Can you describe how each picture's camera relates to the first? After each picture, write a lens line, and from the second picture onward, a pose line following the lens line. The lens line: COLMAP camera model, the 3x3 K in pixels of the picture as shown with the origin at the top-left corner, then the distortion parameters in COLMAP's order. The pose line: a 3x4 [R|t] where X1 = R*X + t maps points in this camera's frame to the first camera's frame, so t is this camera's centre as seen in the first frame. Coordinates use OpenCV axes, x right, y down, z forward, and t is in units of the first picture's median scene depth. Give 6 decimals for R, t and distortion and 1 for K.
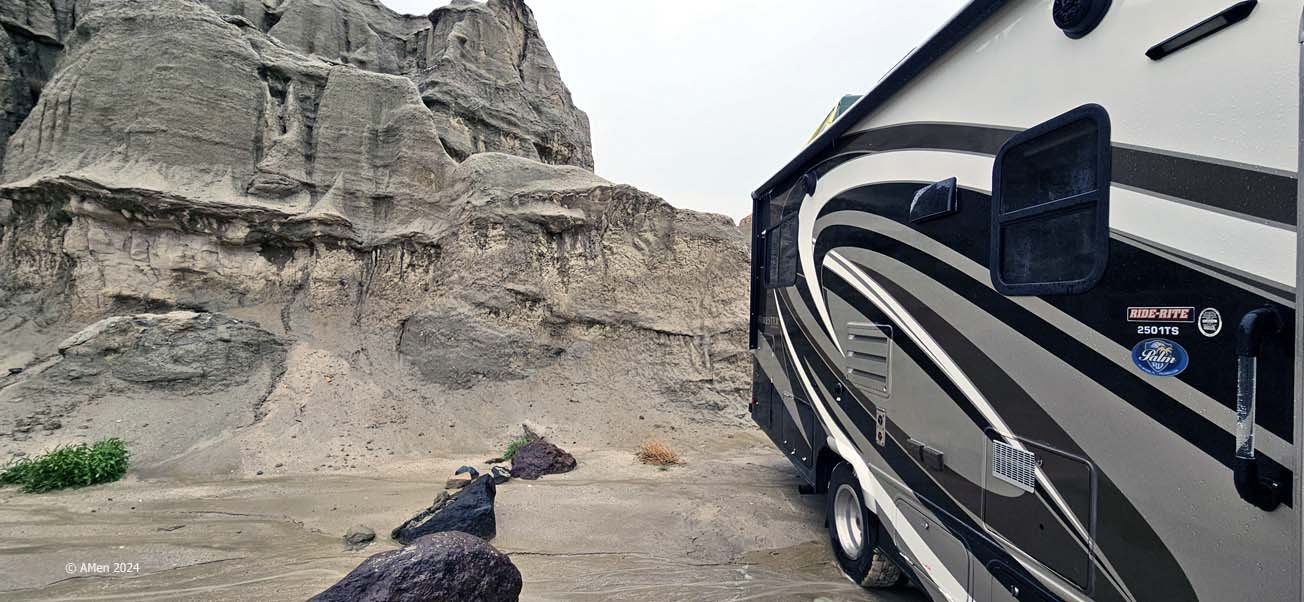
lens RADIAL K [[533.8, 0, 657.3], [0, 533.8, 301.2], [0, 0, 1]] dist [-0.008901, 0.003575]
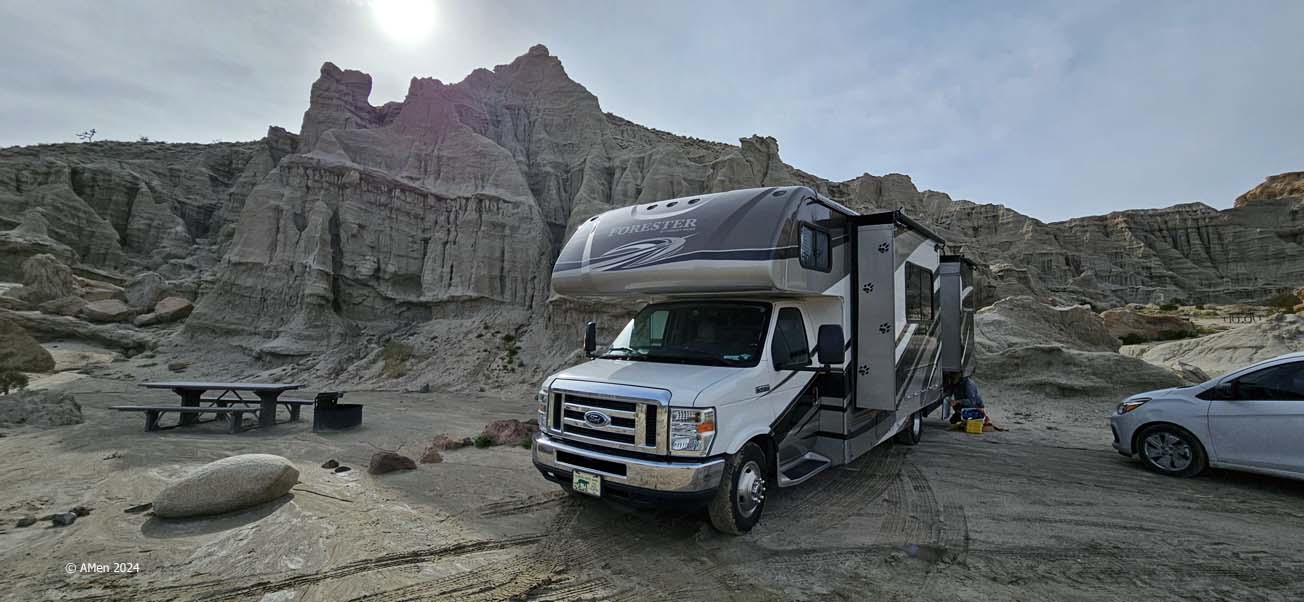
lens RADIAL K [[533.8, 0, 657.3], [0, 533.8, 301.2], [0, 0, 1]] dist [-0.008901, 0.003575]
pose [[0.756491, -0.093783, -0.647245, 0.777566], [0.050243, 0.995074, -0.085459, 0.033021], [0.652071, 0.032129, 0.757477, -0.583274]]
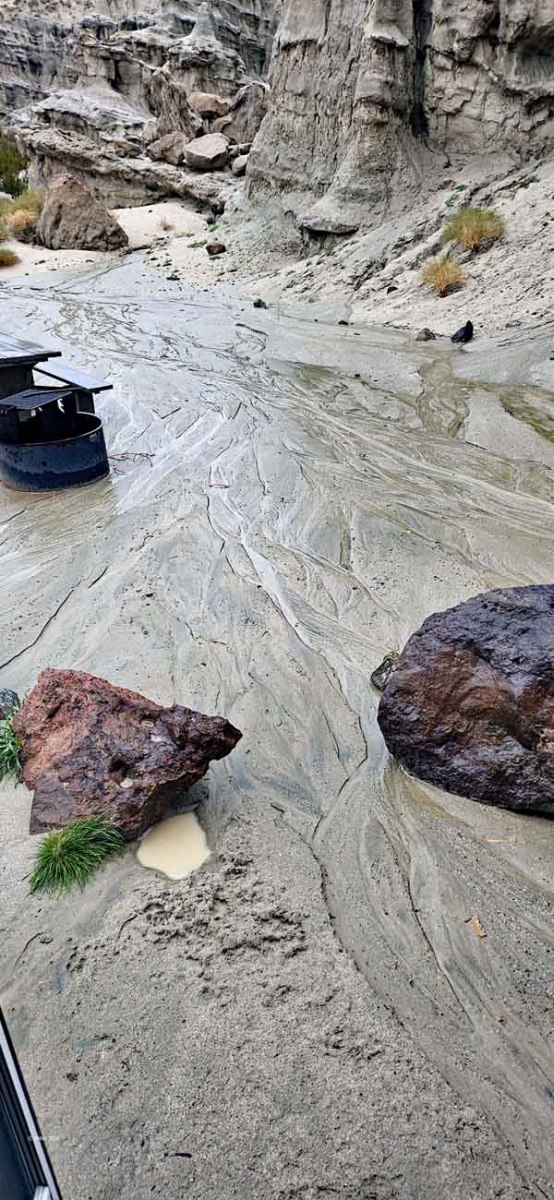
lens RADIAL K [[783.1, 0, 285.4], [0, 783.1, 612.0], [0, 0, 1]] dist [0.081432, -0.063656]
pose [[-0.004148, 0.431474, -0.902116, 0.185743], [0.056223, 0.900797, 0.430585, -0.026451], [0.998410, -0.048934, -0.027995, 0.114361]]
